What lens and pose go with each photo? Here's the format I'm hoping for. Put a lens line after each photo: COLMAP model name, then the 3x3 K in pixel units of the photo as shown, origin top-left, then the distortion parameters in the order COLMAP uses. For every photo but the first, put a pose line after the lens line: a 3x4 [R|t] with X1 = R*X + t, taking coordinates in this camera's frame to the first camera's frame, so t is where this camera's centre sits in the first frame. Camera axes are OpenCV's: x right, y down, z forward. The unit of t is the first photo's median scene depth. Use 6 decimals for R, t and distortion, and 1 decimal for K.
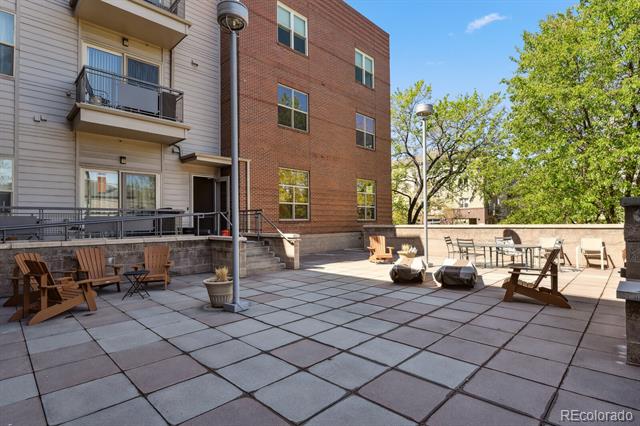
lens RADIAL K [[324.0, 0, 320.0], [0, 324.0, 213.0], [0, 0, 1]] dist [-0.001093, -0.000153]
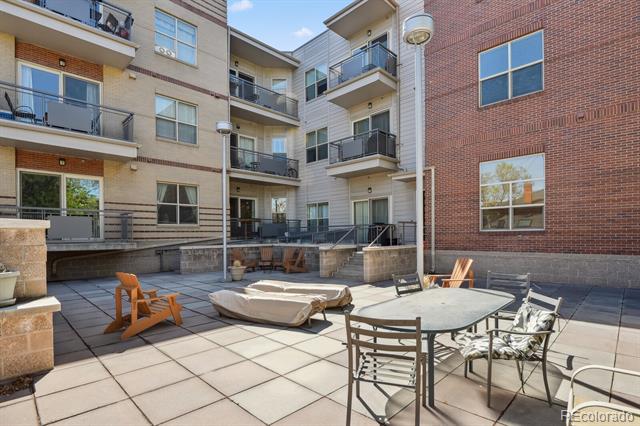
lens RADIAL K [[319.9, 0, 320.3], [0, 319.9, 236.0], [0, 0, 1]] dist [-0.000750, -0.000135]
pose [[0.003197, 0.005541, -0.999980, 0.664758], [0.029780, 0.999541, 0.005633, 0.018934], [0.999551, -0.029797, 0.003031, 0.643478]]
